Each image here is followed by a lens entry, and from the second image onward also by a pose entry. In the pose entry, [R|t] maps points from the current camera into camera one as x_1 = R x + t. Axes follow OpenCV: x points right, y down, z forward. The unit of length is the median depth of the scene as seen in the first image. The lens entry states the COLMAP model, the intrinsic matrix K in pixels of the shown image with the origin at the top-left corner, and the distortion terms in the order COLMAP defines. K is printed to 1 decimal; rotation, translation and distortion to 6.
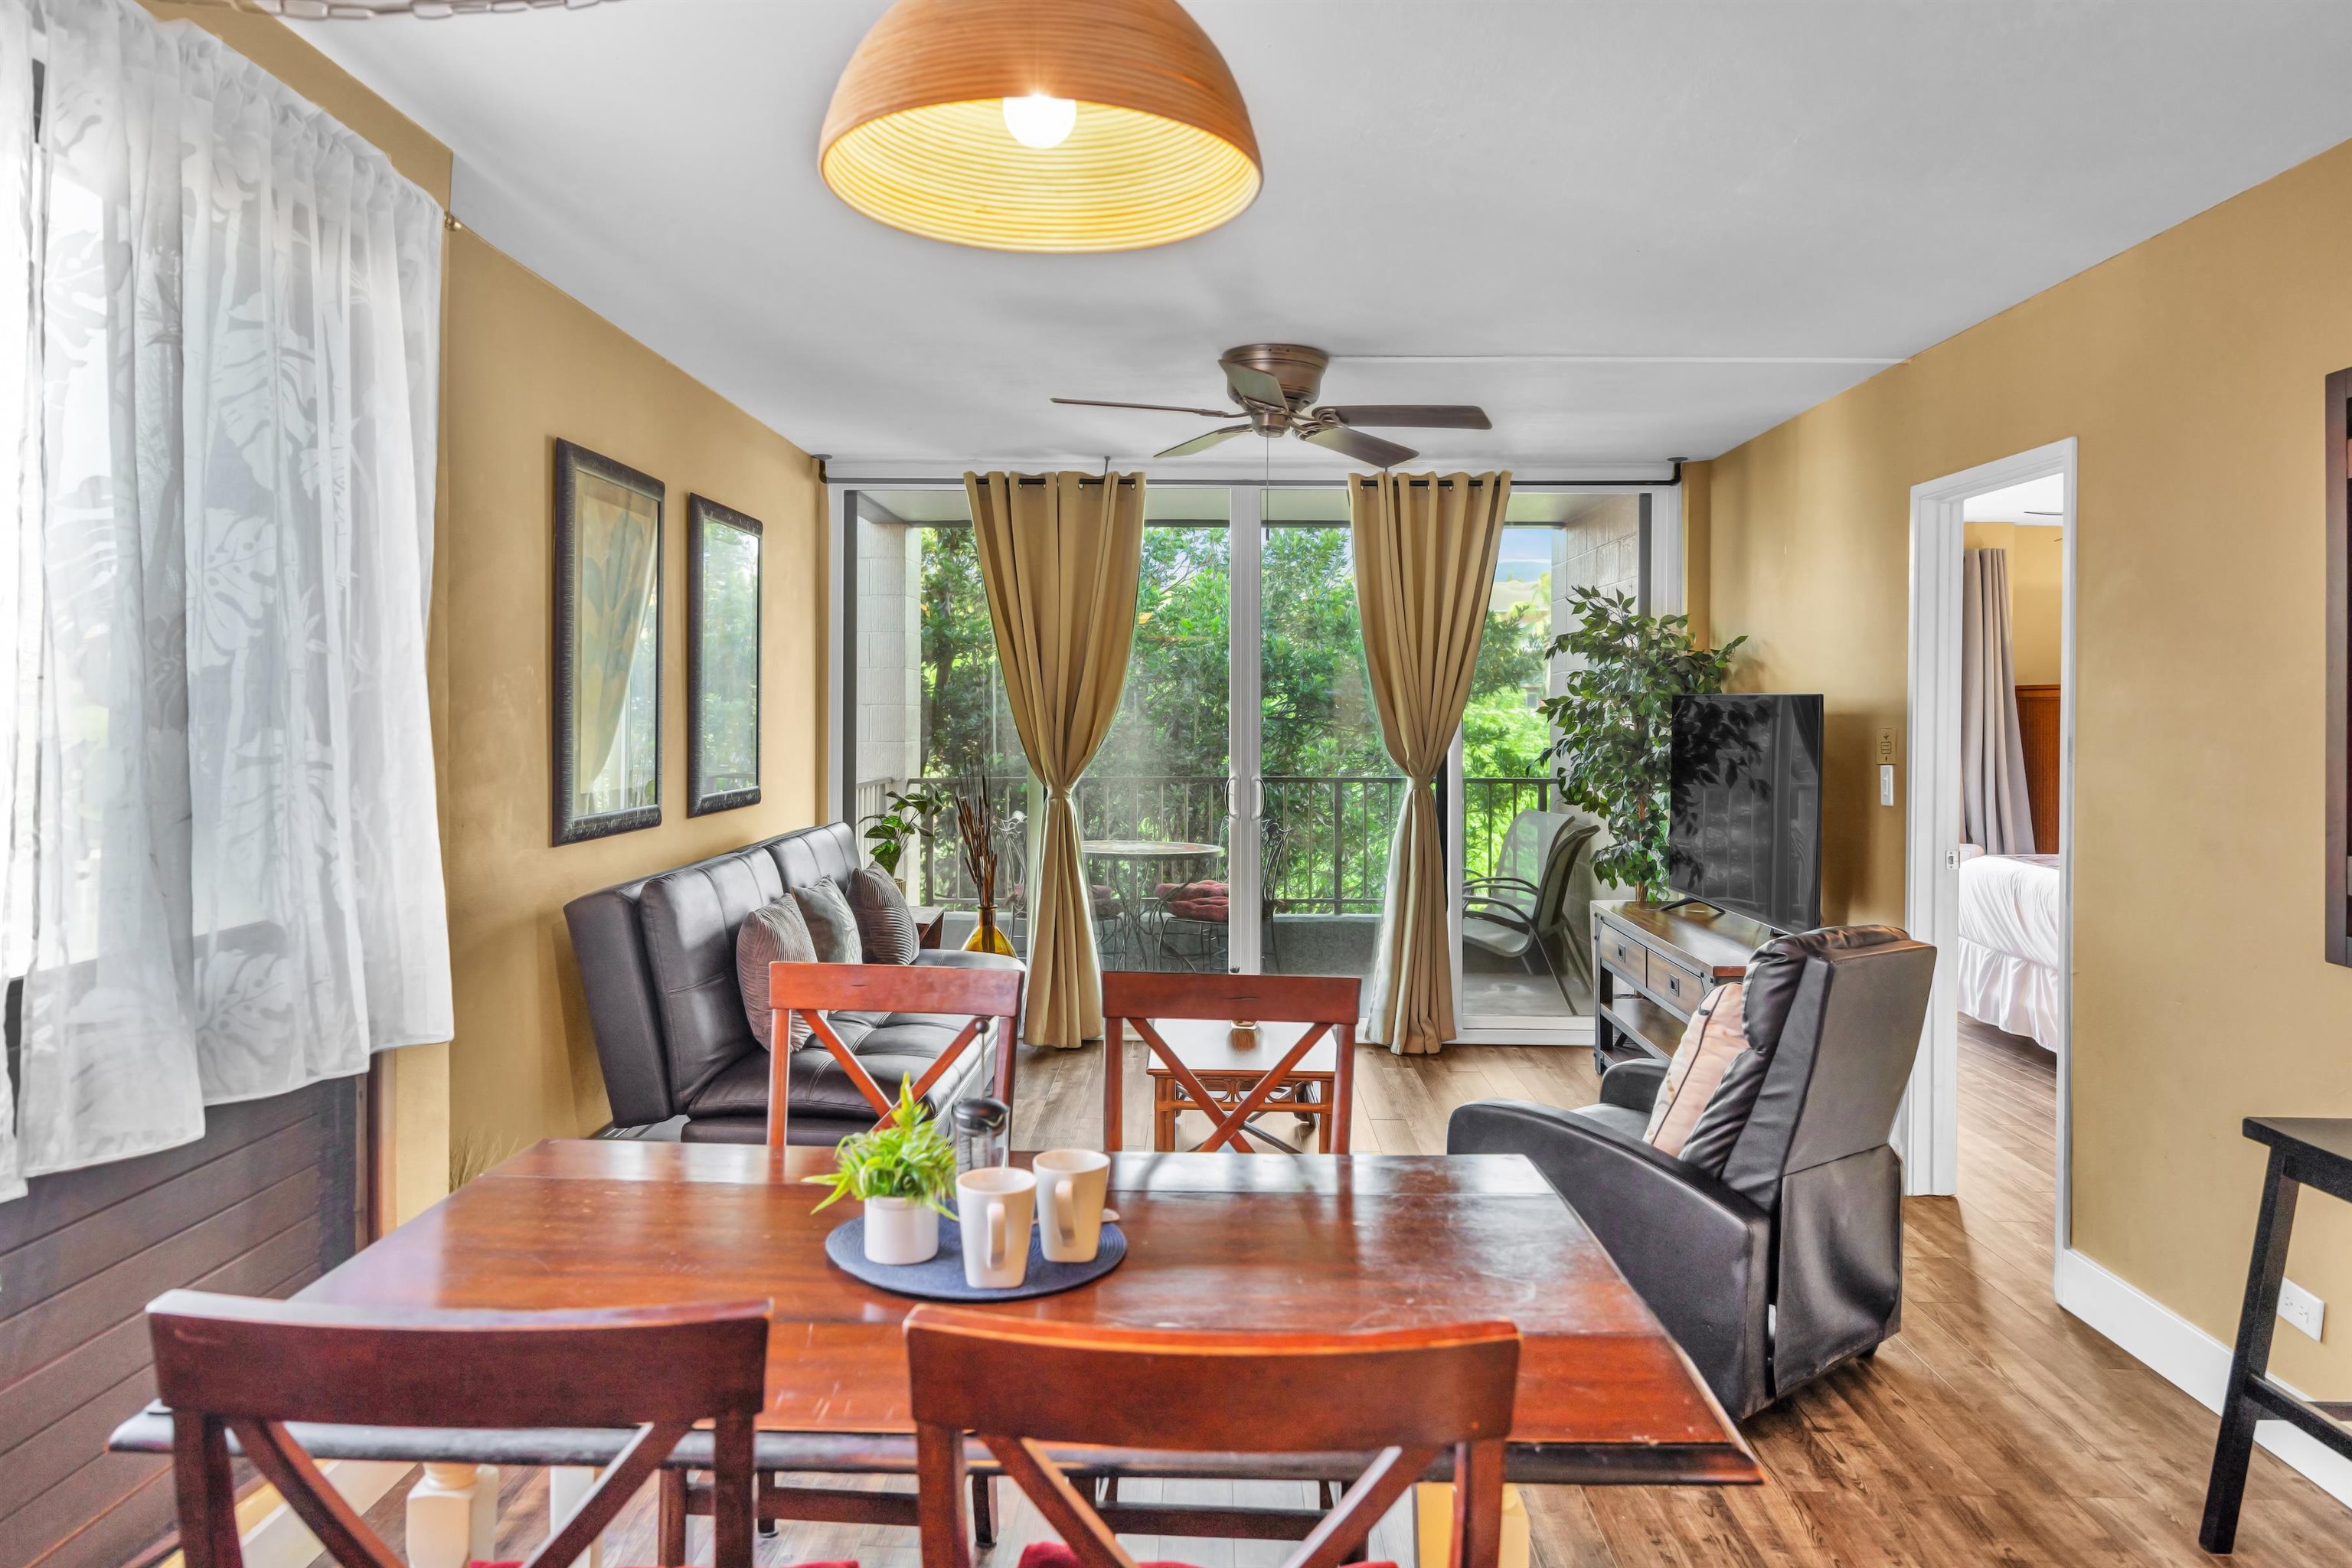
lens RADIAL K [[1520.2, 0, 1179.7], [0, 1520.2, 731.1], [0, 0, 1]] dist [-0.003201, 0.002053]
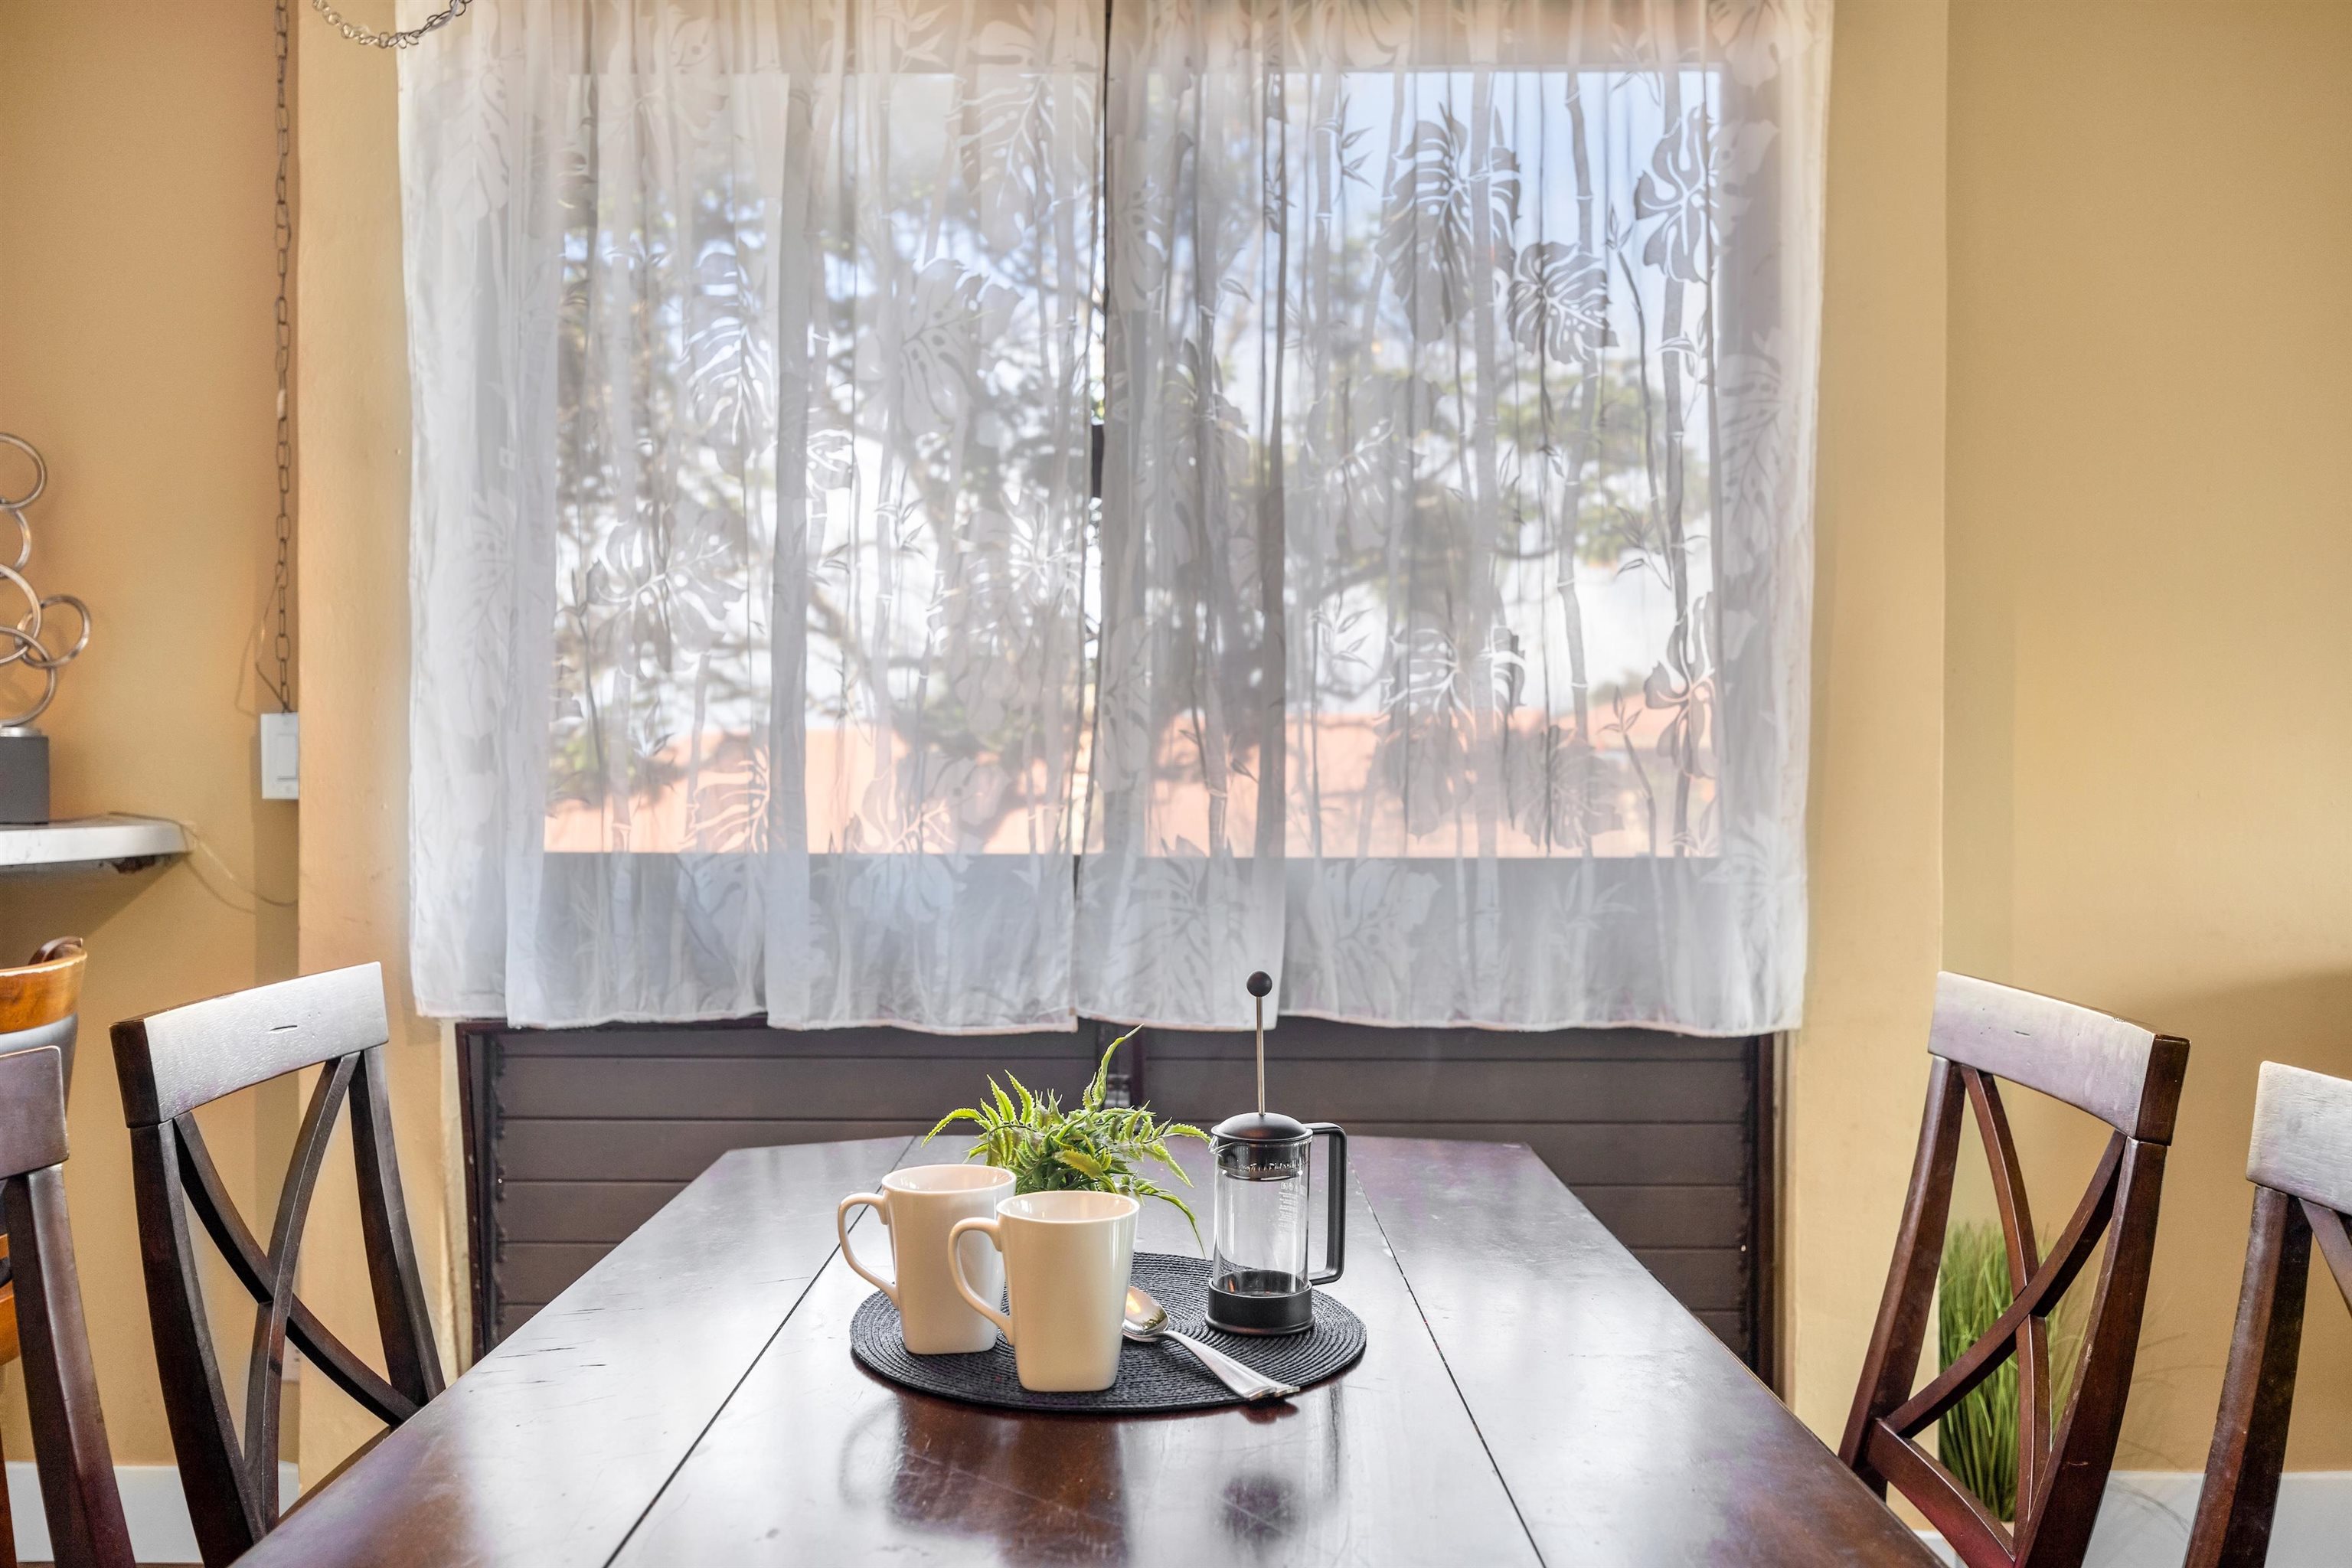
lens RADIAL K [[1885.9, 0, 1176.0], [0, 1885.9, 784.0], [0, 0, 1]] dist [0.003736, 0.000136]
pose [[0.017486, 0.012005, -0.999775, 0.245543], [-0.011122, 0.999868, 0.011811, 0.043248], [0.999785, 0.010913, 0.017617, 0.418569]]
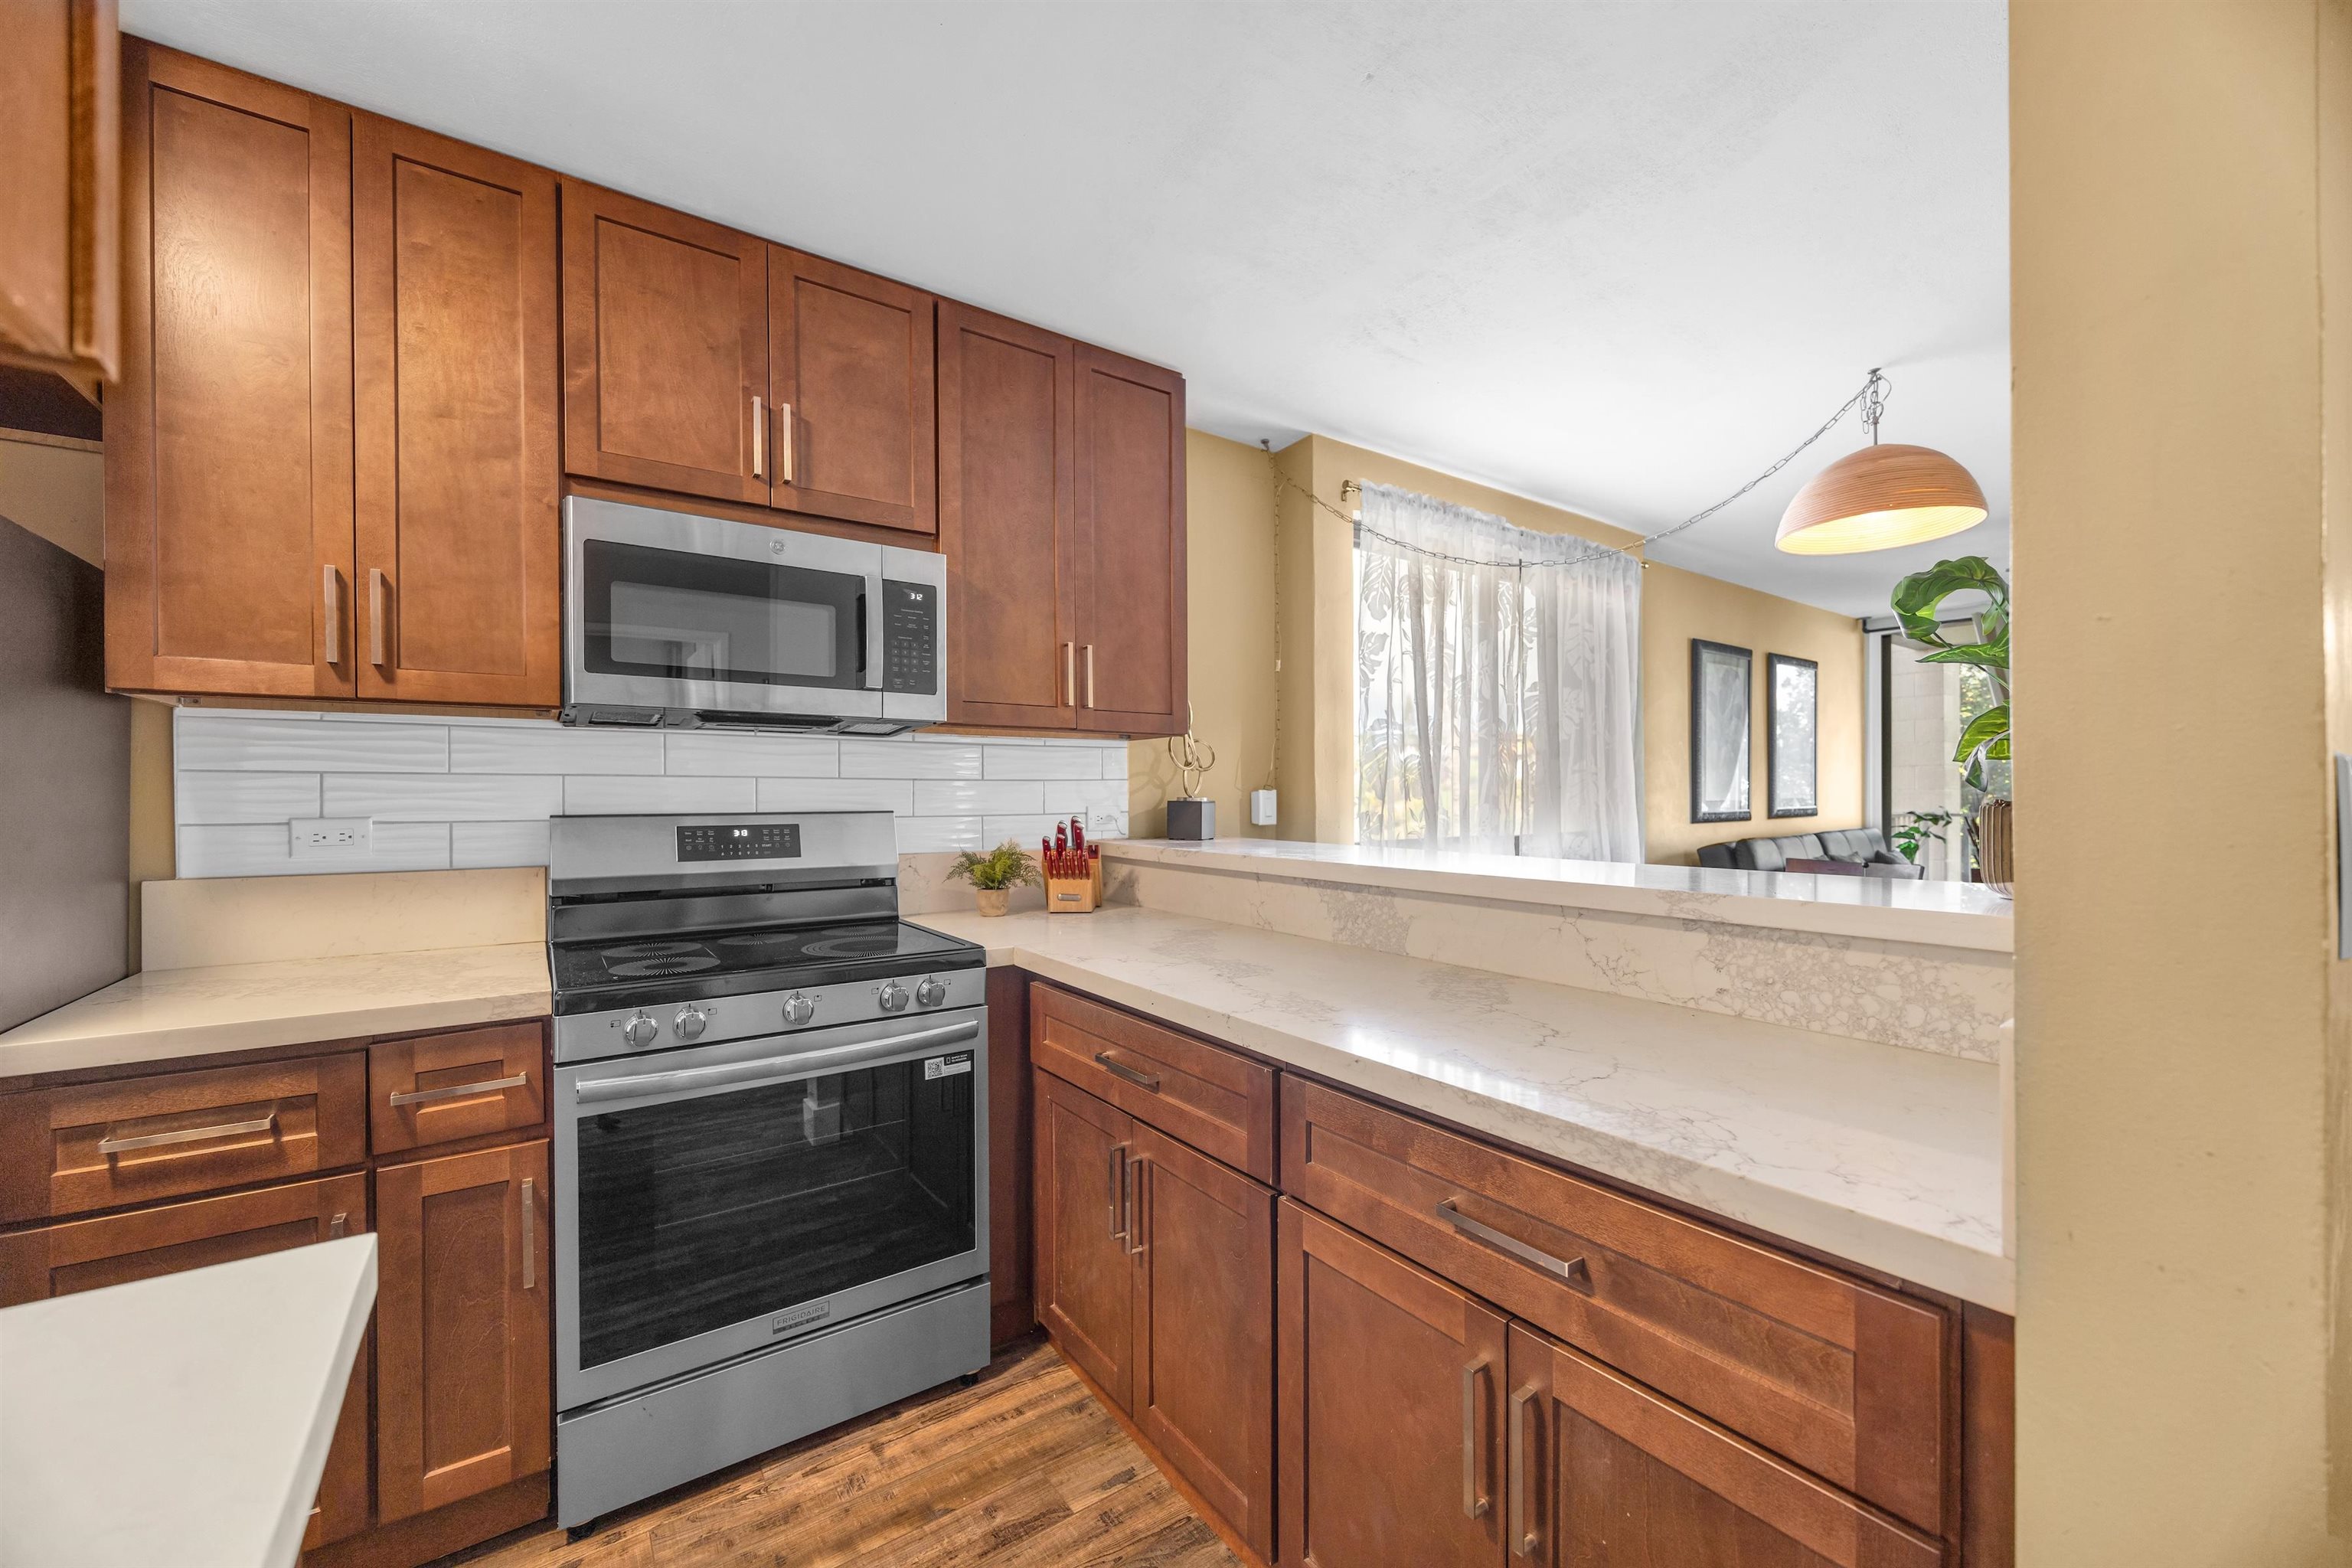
lens RADIAL K [[896.4, 0, 1161.8], [0, 896.4, 788.0], [0, 0, 1]] dist [0.000052, -0.000010]
pose [[0.590325, -0.008833, -0.807117, 0.158137], [-0.003640, 0.999901, -0.013605, 0.038772], [0.807157, 0.010969, 0.590235, -0.335944]]
